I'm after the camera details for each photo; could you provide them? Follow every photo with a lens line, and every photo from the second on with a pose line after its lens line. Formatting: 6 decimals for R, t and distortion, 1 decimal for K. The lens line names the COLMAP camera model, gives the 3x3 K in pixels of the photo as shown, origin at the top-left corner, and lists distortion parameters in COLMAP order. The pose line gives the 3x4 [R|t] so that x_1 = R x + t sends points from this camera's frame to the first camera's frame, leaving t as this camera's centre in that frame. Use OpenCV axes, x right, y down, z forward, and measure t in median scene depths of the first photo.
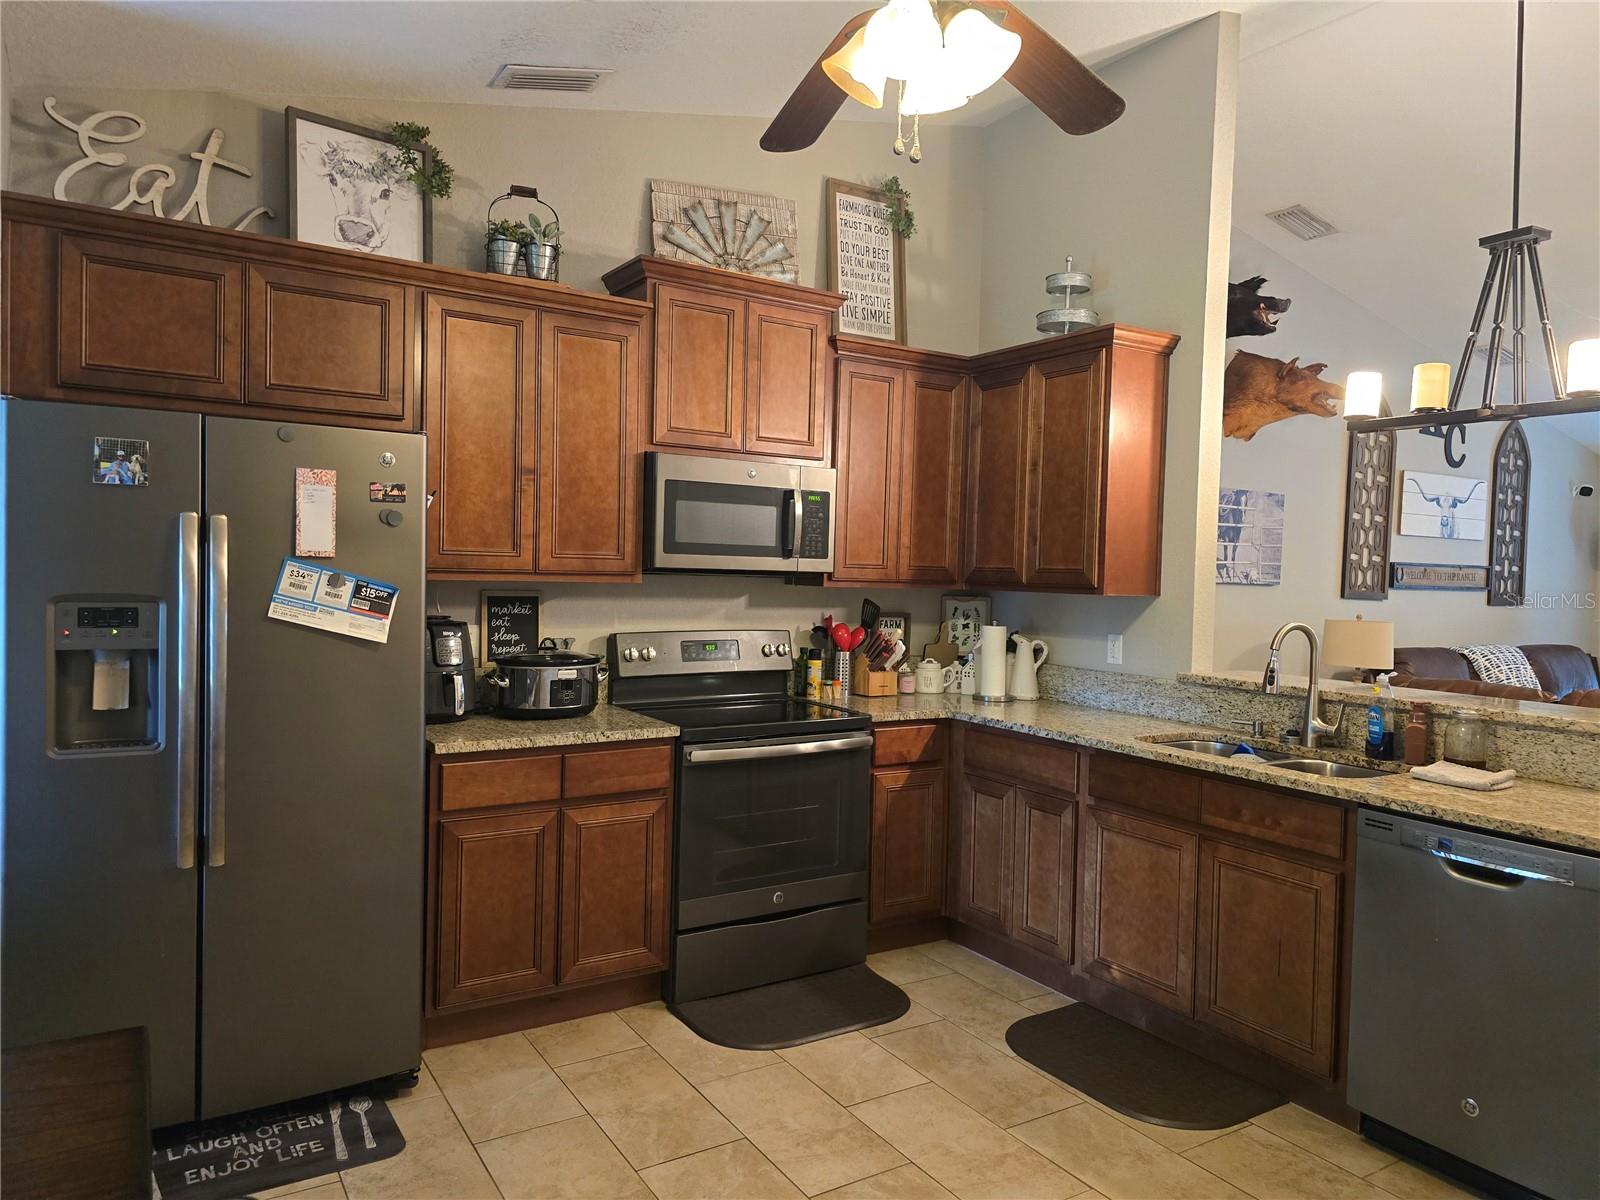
lens RADIAL K [[1065.3, 0, 803.5], [0, 1065.3, 594.5], [0, 0, 1]] dist [0.046314, -0.044781]
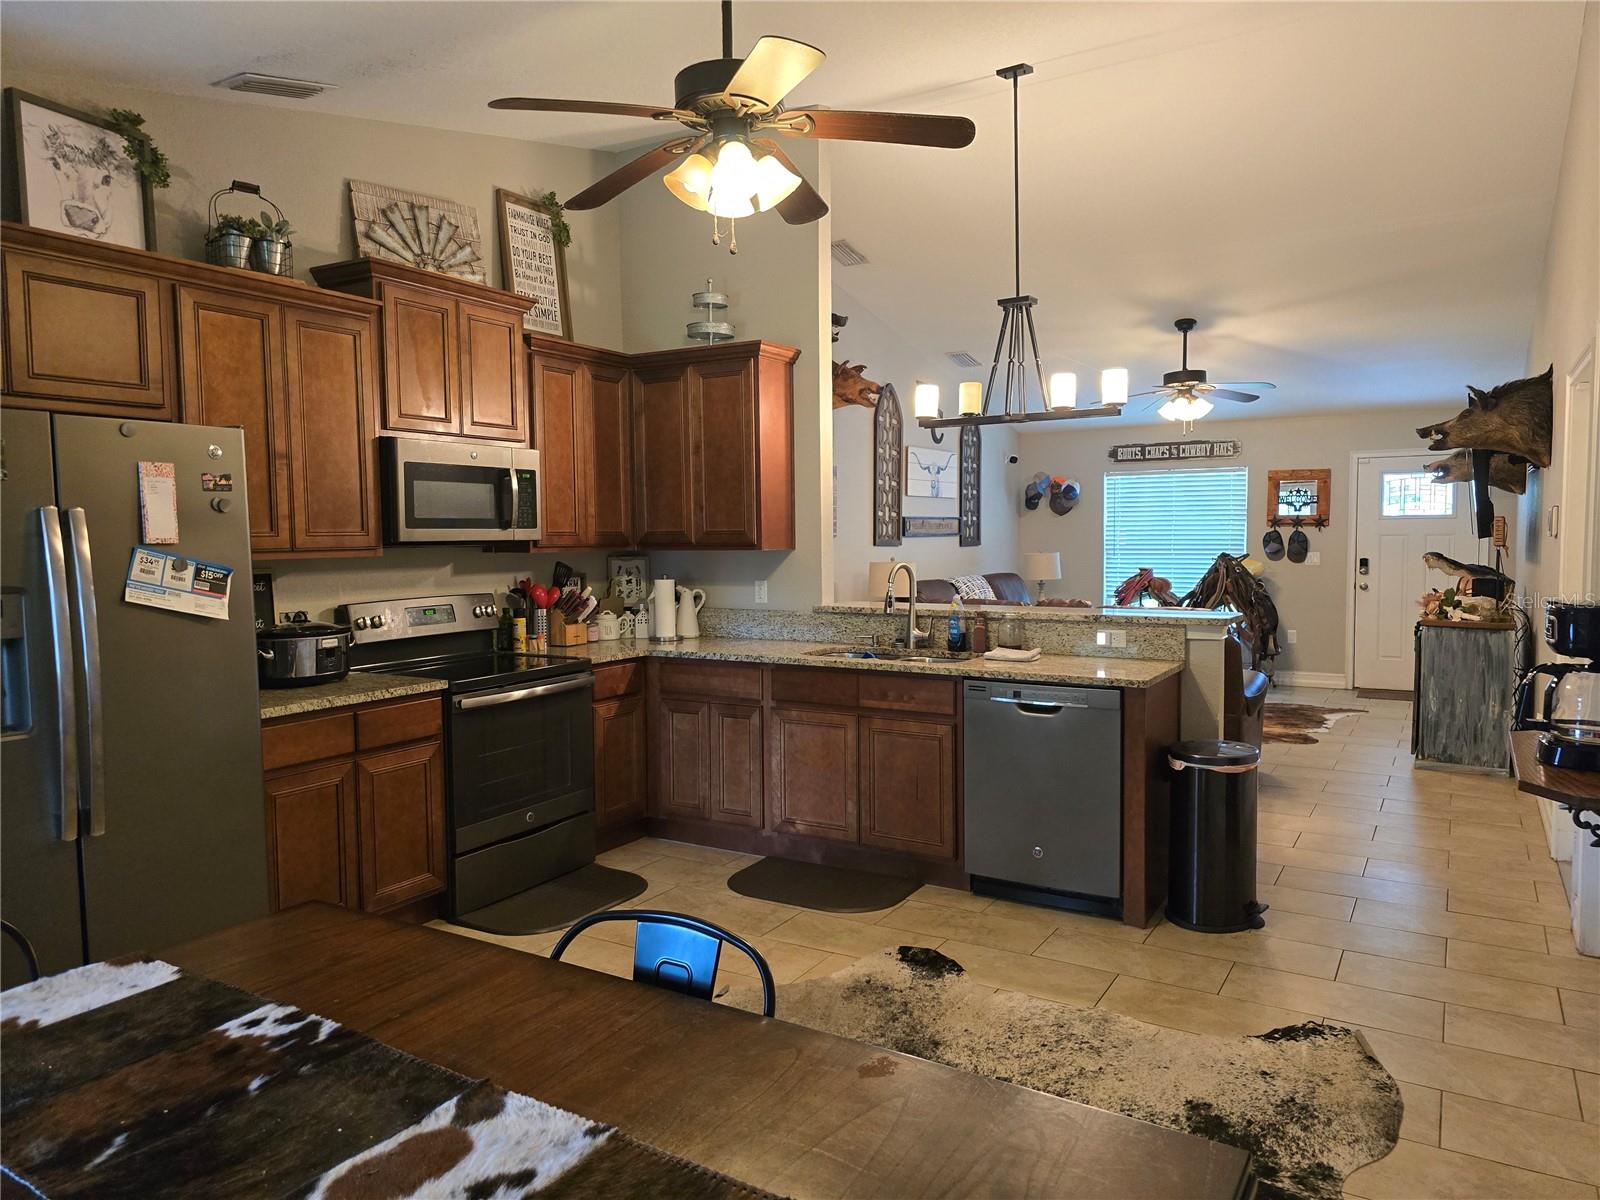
lens RADIAL K [[1065.3, 0, 804.4], [0, 1065.3, 593.0], [0, 0, 1]] dist [0.046314, -0.044781]
pose [[0.891665, -0.061045, 0.448561, -0.277916], [0.045099, 0.997916, 0.046157, -0.004838], [-0.450444, -0.020926, 0.892559, -0.195287]]
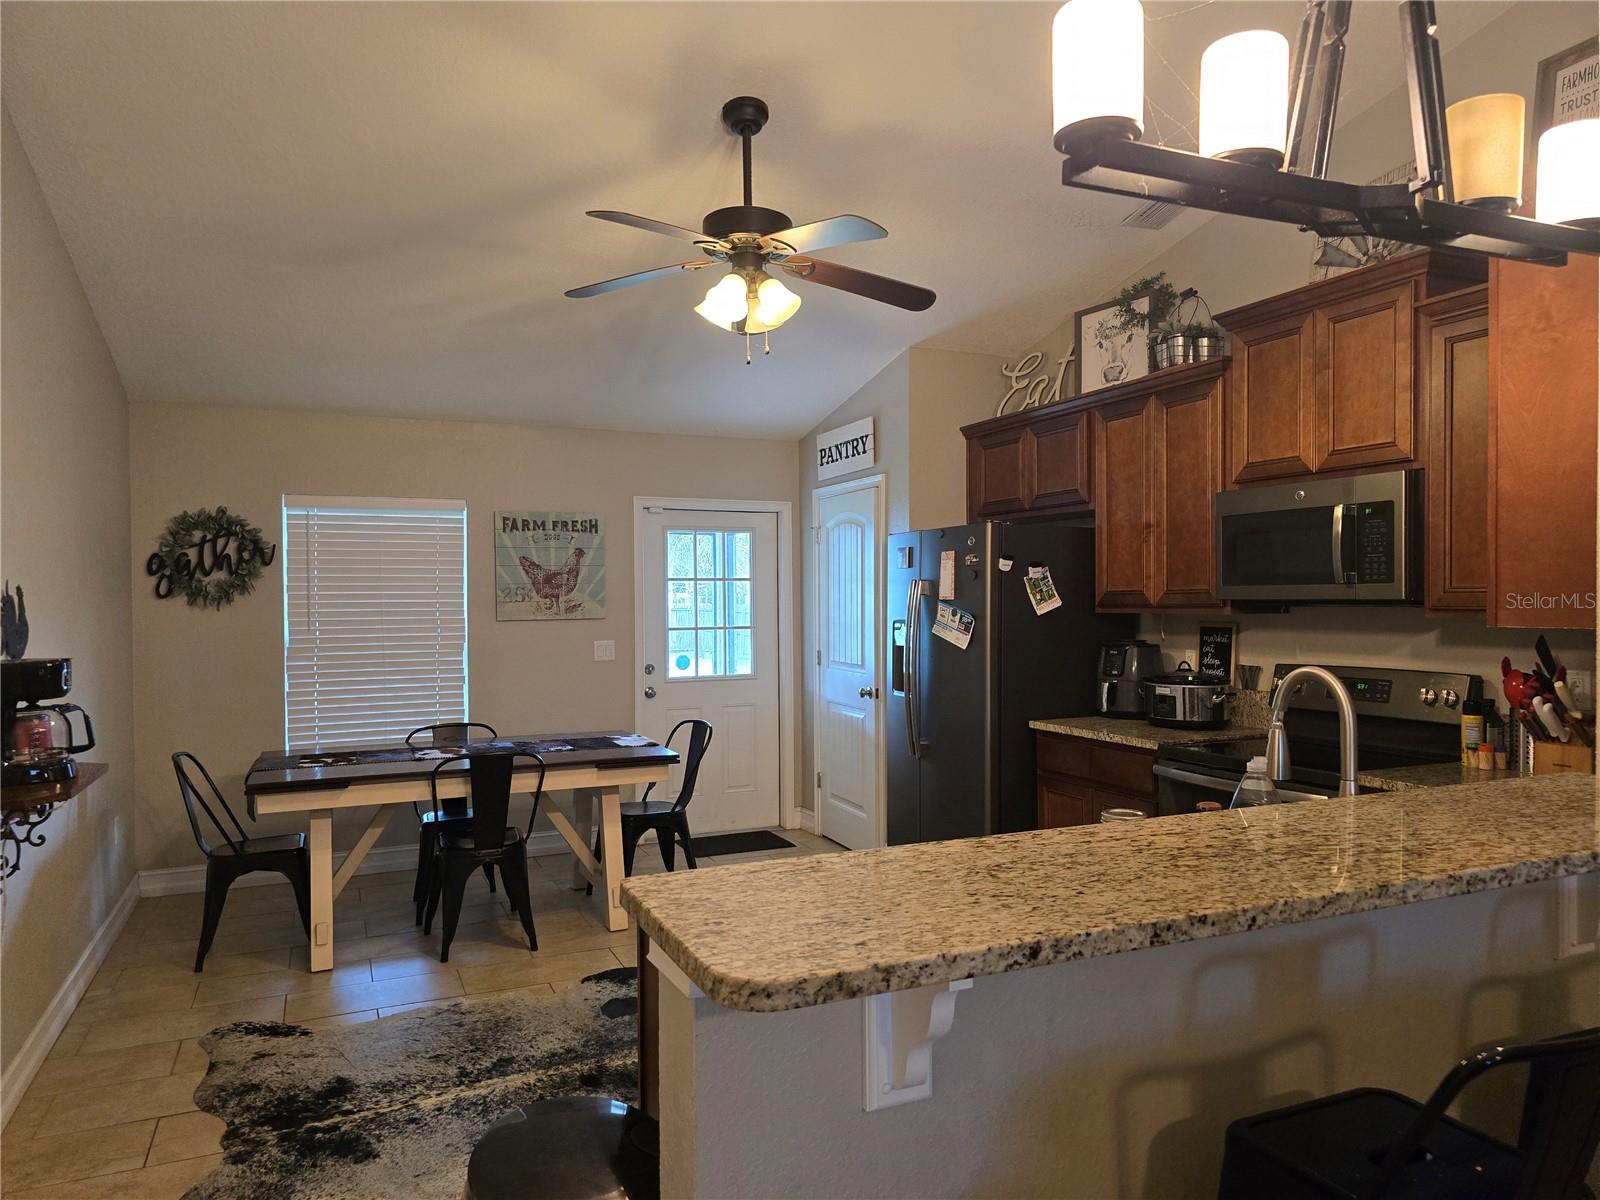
lens RADIAL K [[1065.3, 0, 805.8], [0, 1065.3, 607.1], [0, 0, 1]] dist [0.046314, -0.044781]
pose [[-0.135092, -0.017470, -0.990679, 1.026620], [-0.019675, 0.999695, -0.014946, 0.006732], [0.990638, 0.017472, -0.135394, 0.763860]]
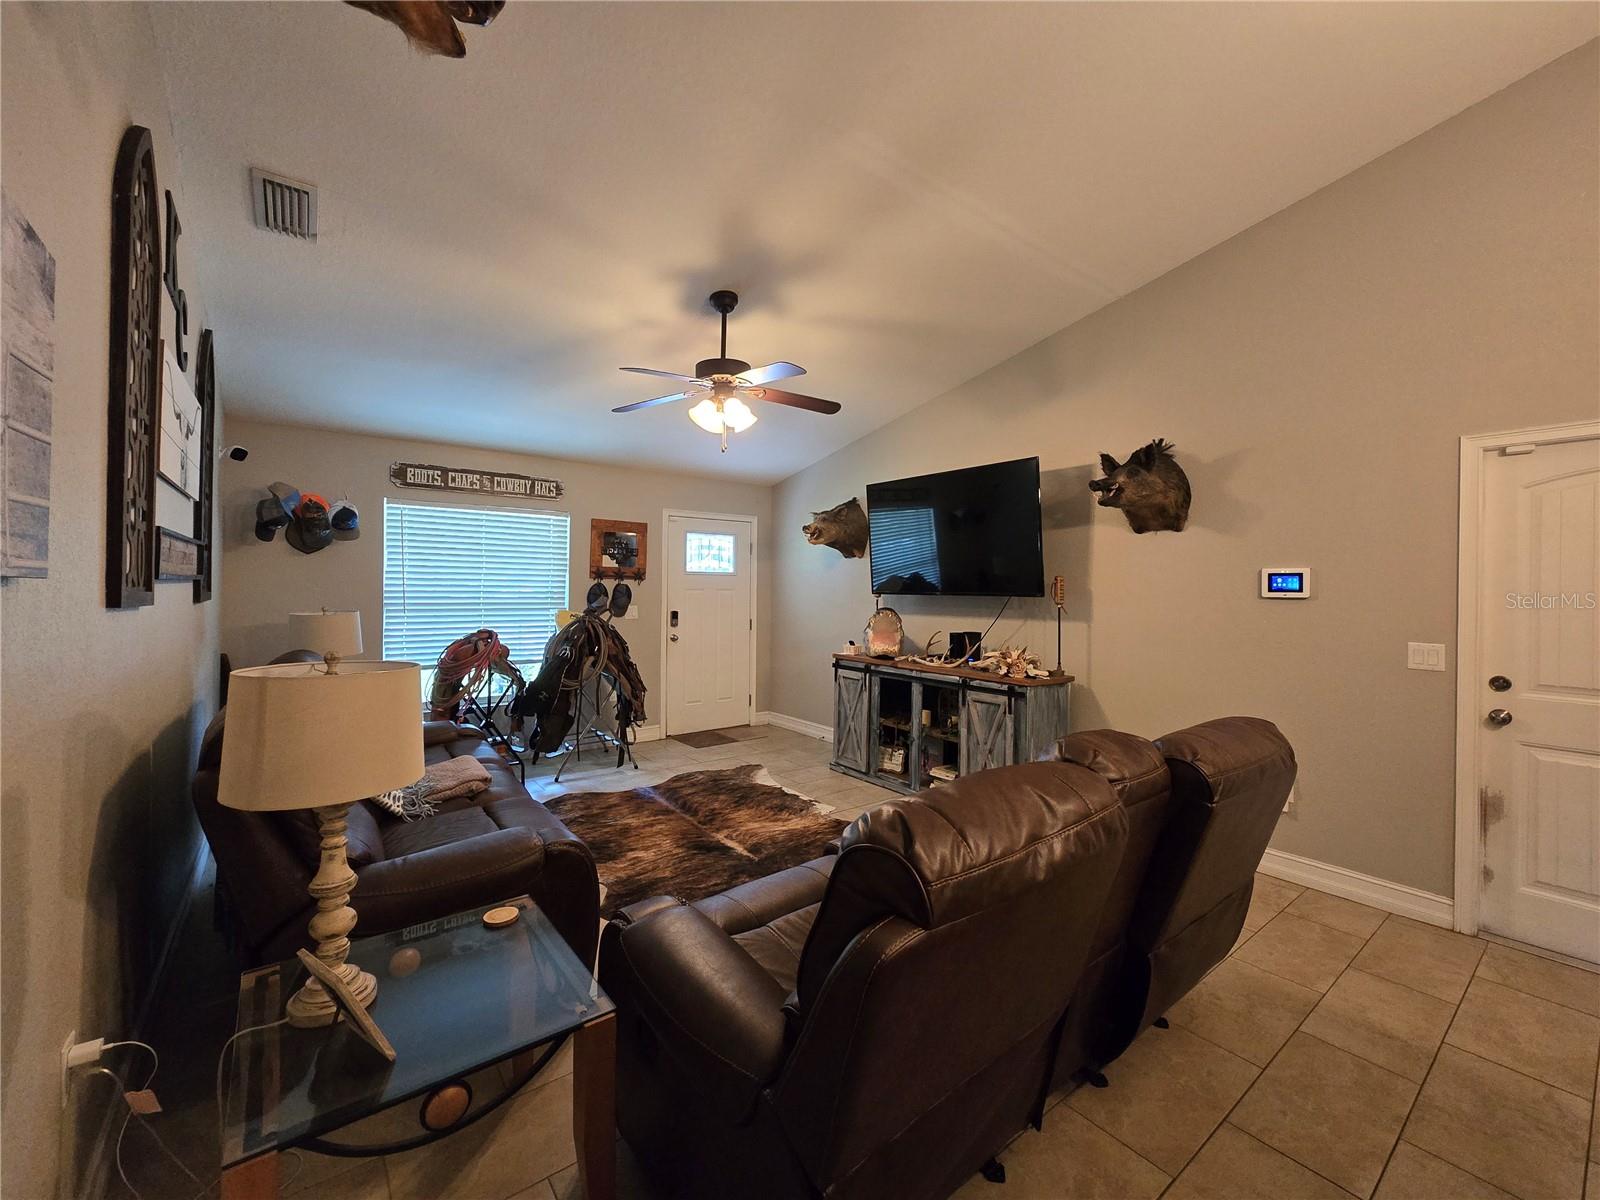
lens RADIAL K [[649.5, 0, 799.6], [0, 649.5, 583.3], [0, 0, 1]] dist [-0.009873, -0.000308]
pose [[-0.105128, -0.023810, 0.994174, 0.446372], [0.009646, 0.999642, 0.024961, -0.016636], [-0.994412, 0.012214, -0.104860, 1.421028]]
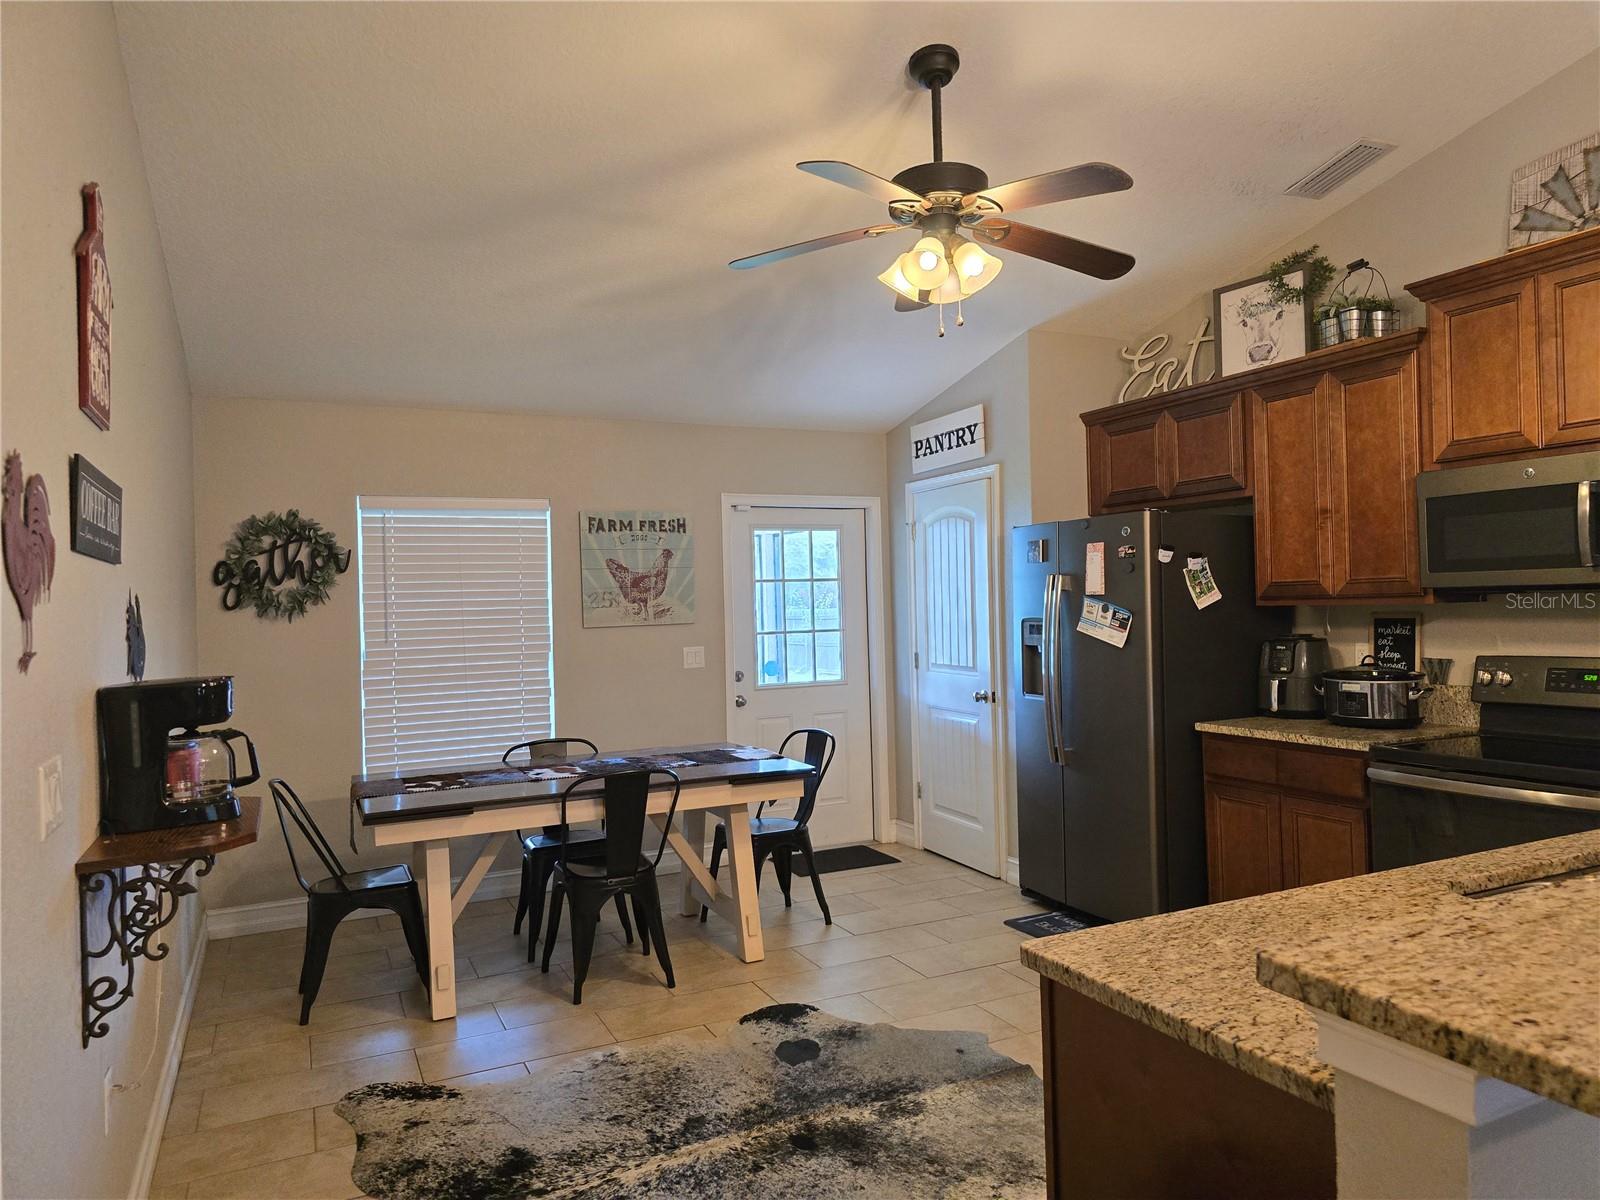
lens RADIAL K [[1065.3, 0, 826.9], [0, 1065.3, 594.4], [0, 0, 1]] dist [0.046314, -0.044781]
pose [[-0.096673, -0.031866, -0.994806, 0.954266], [-0.000218, 0.999488, -0.031995, 0.013685], [0.995316, -0.002876, -0.096630, 0.562261]]
